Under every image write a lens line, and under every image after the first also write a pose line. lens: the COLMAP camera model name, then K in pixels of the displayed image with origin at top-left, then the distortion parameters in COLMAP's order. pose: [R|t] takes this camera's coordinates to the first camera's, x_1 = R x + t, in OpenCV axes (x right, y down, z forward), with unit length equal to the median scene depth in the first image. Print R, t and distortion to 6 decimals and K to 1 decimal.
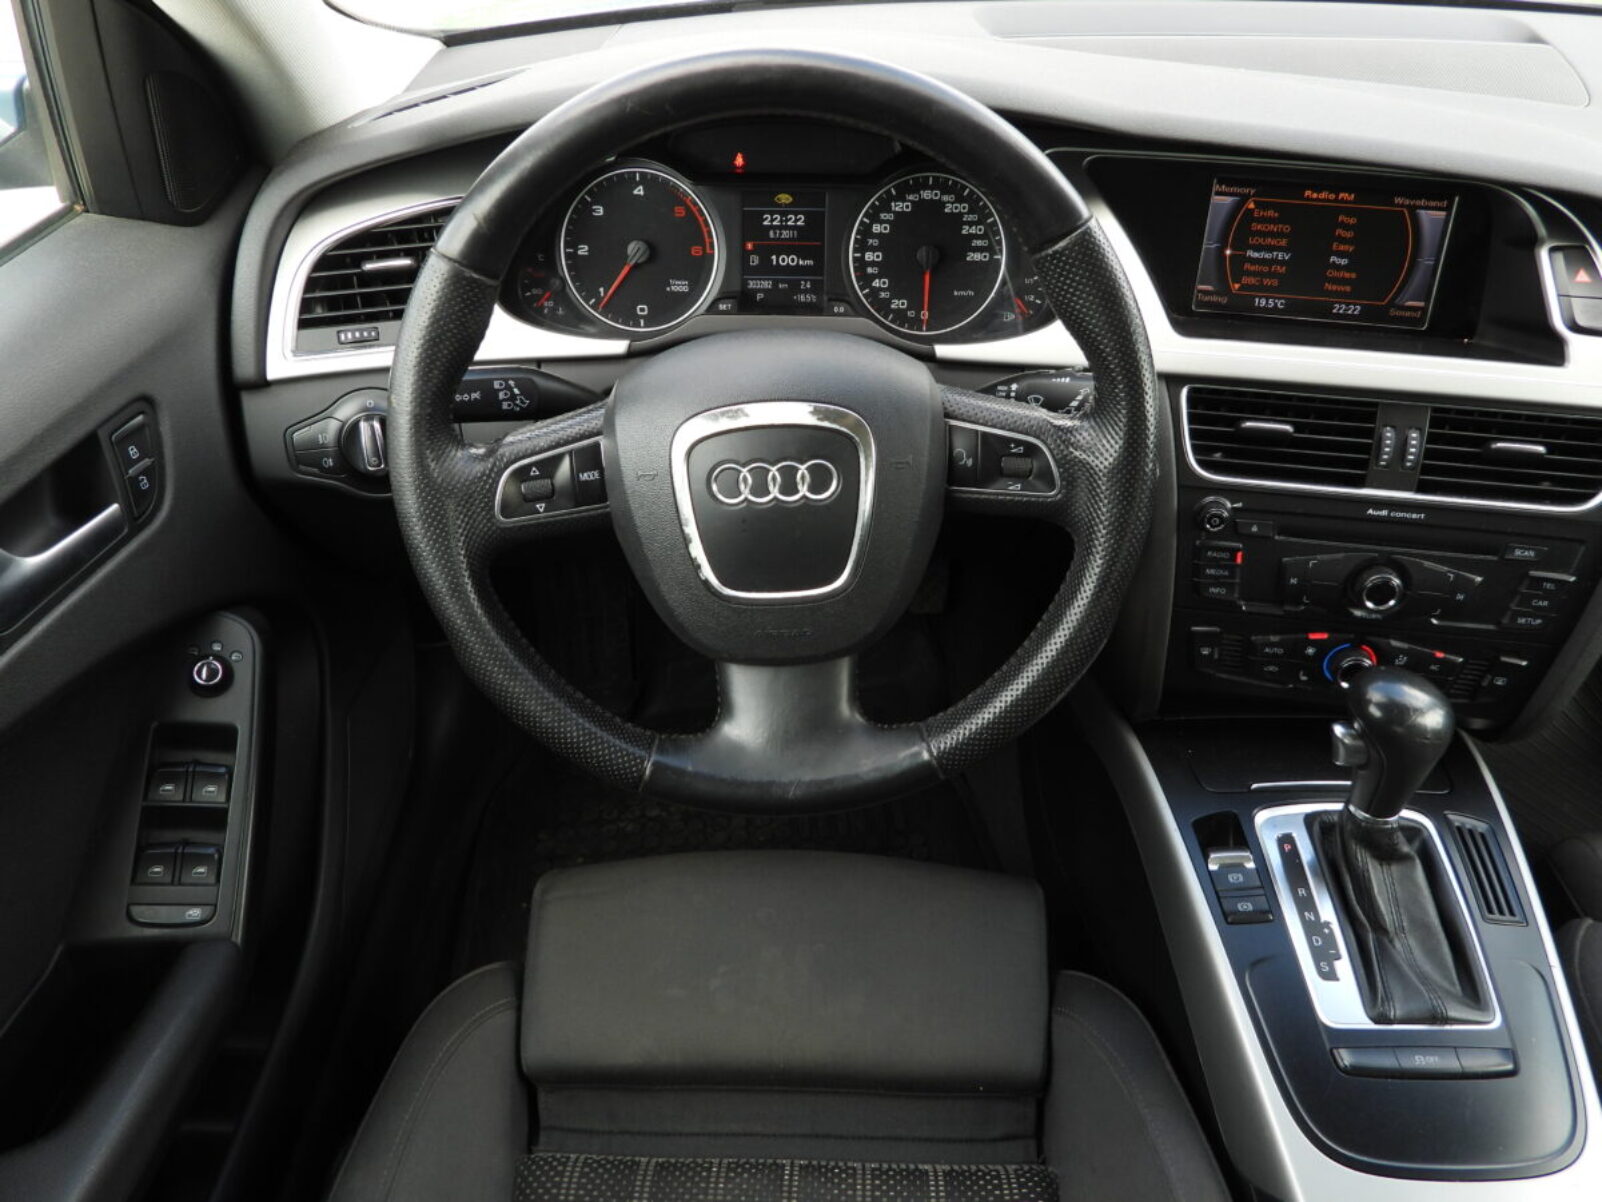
lens RADIAL K [[1146.5, 0, 801.0], [0, 1146.5, 601.0], [0, 0, 1]] dist [-0.004713, -0.005166]
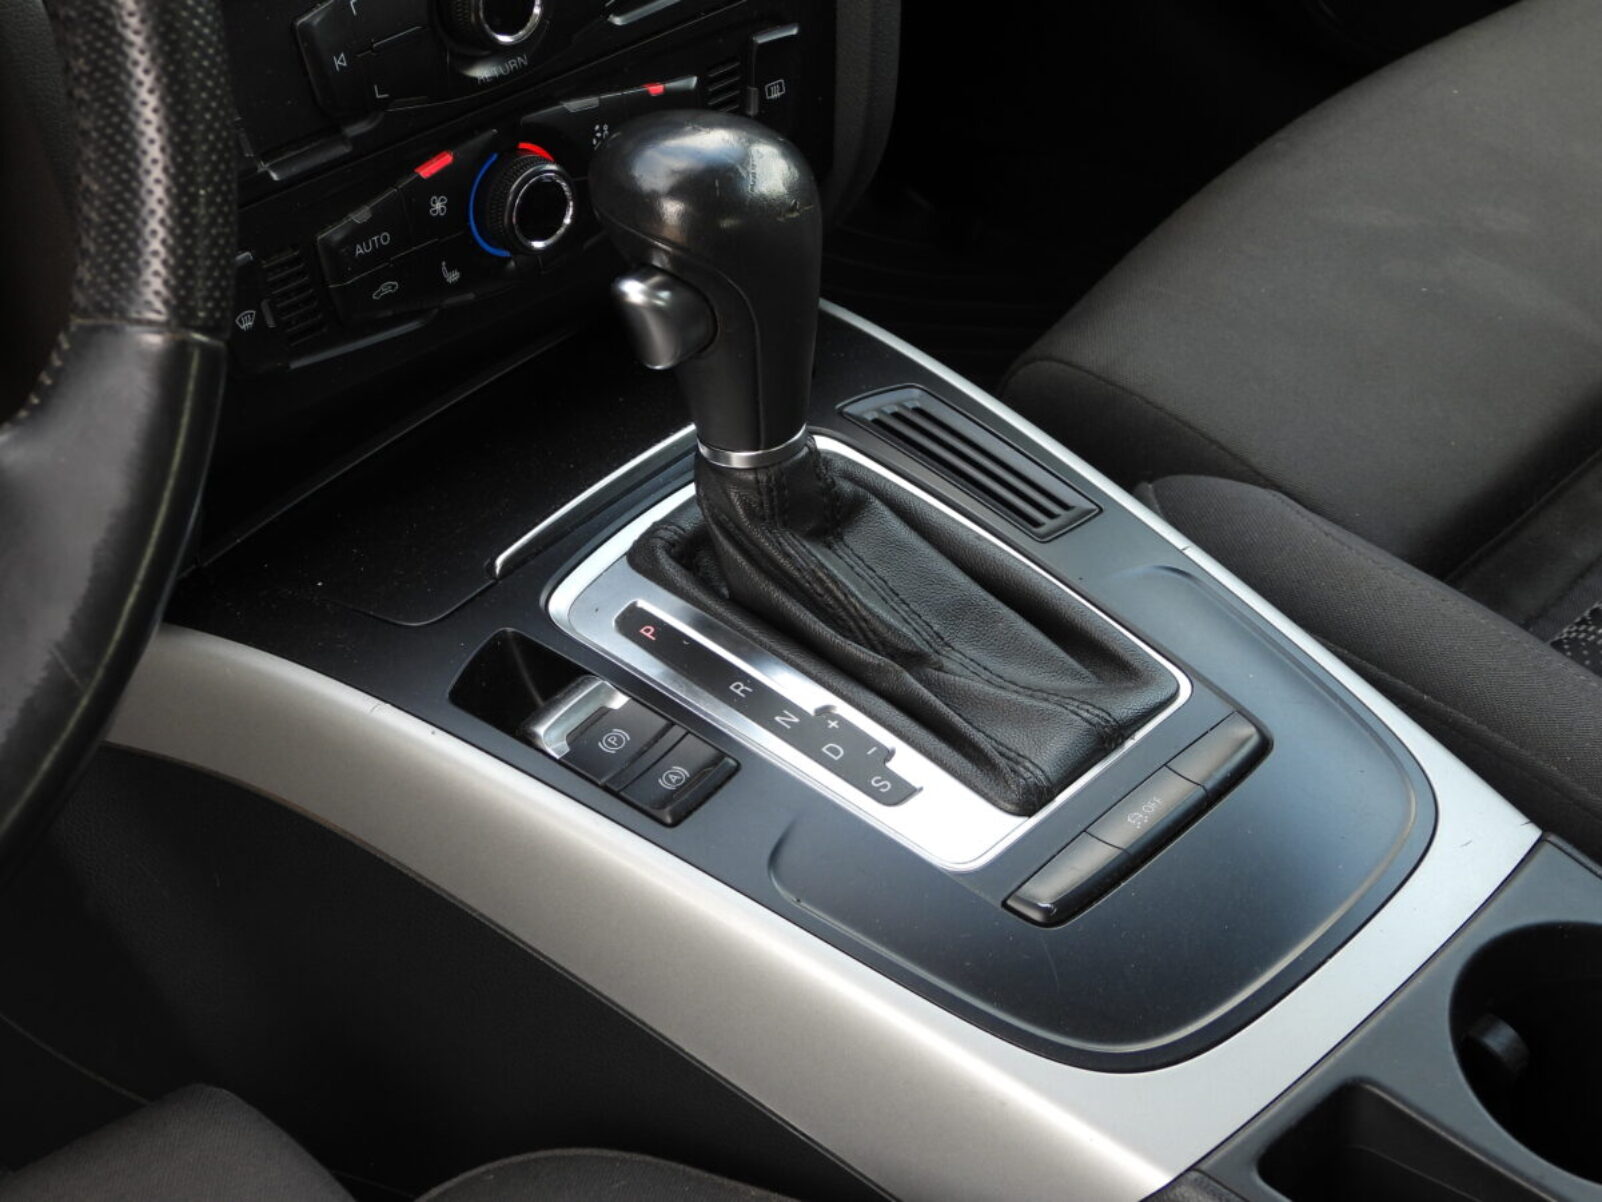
lens RADIAL K [[4131.1, 0, 801.0], [0, 4131.1, 601.0], [0, 0, 1]] dist [-0.137702, 1.581369]
pose [[0.635668, -0.457576, 0.621731, -0.489334], [0.496251, 0.859144, 0.124930, 0.048222], [-0.591321, 0.229121, 0.773203, -0.201846]]
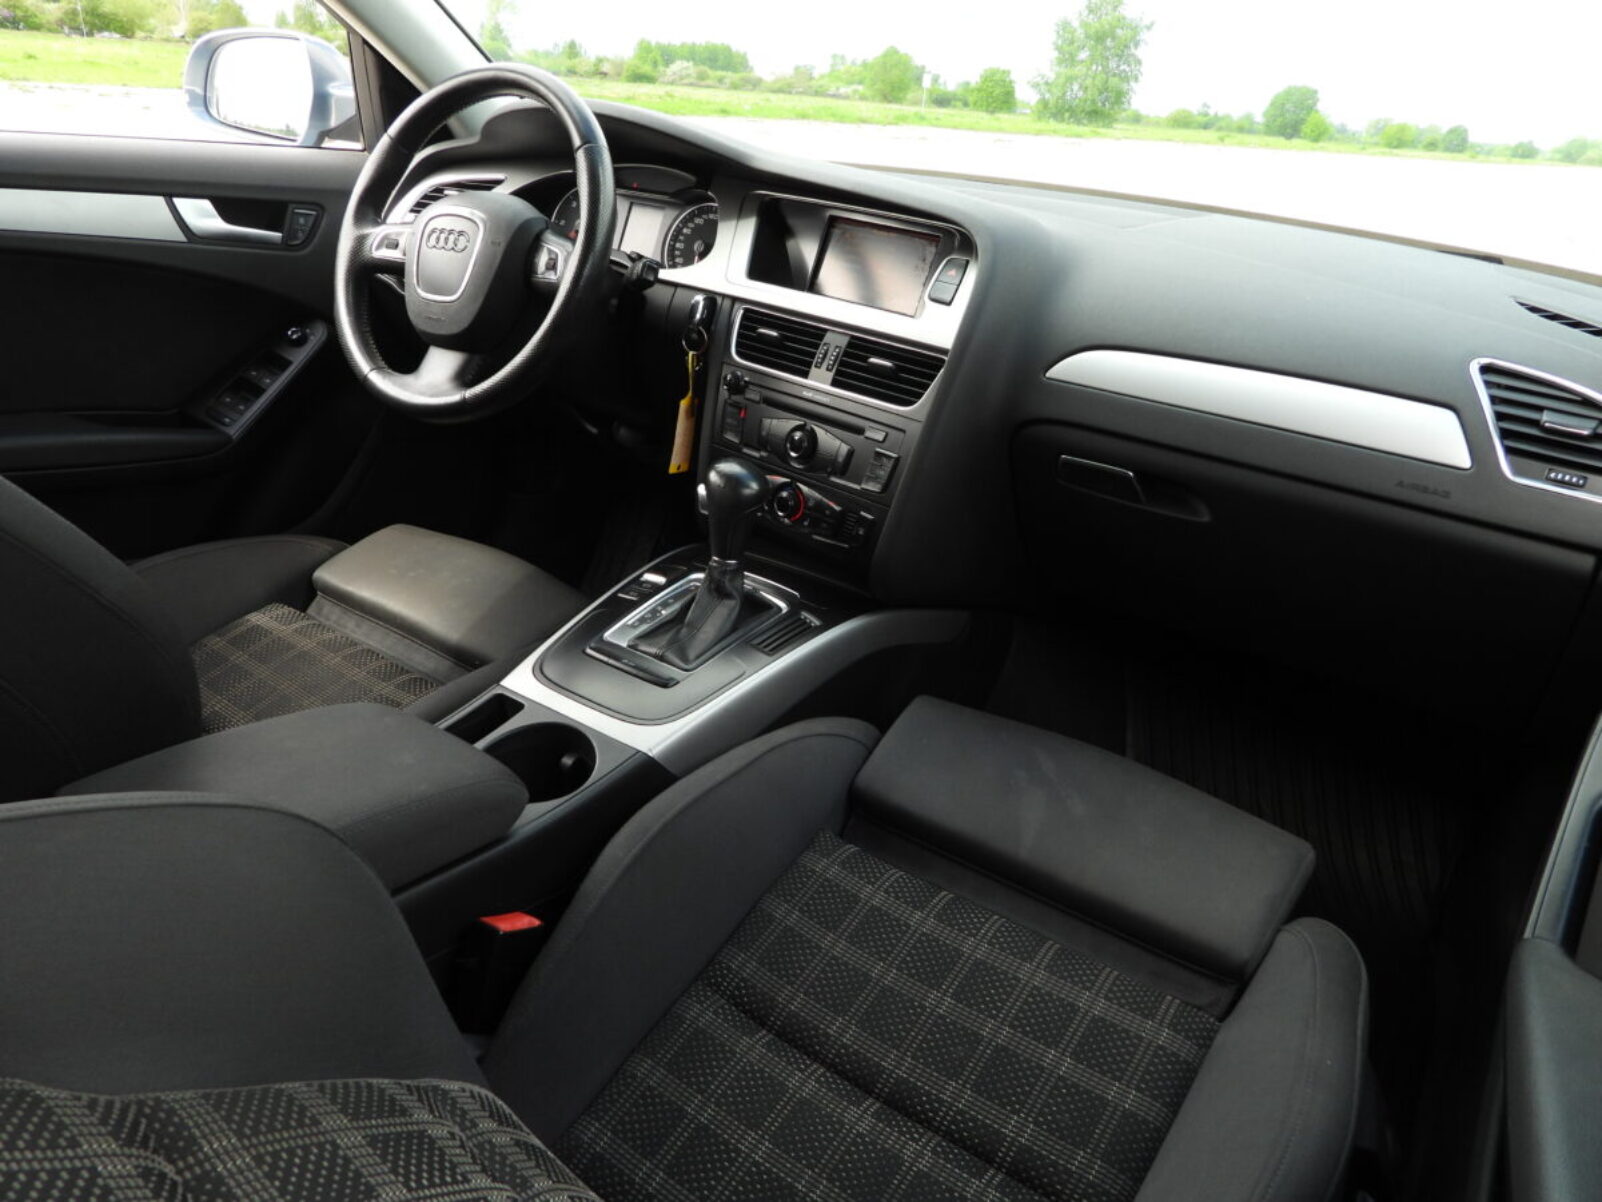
lens RADIAL K [[1146.5, 0, 801.0], [0, 1146.5, 601.0], [0, 0, 1]] dist [-0.004713, -0.005166]
pose [[0.816553, 0.280095, -0.504765, 1.380185], [-0.421172, 0.887048, -0.189101, 0.479614], [0.394785, 0.367004, 0.842290, -0.224365]]
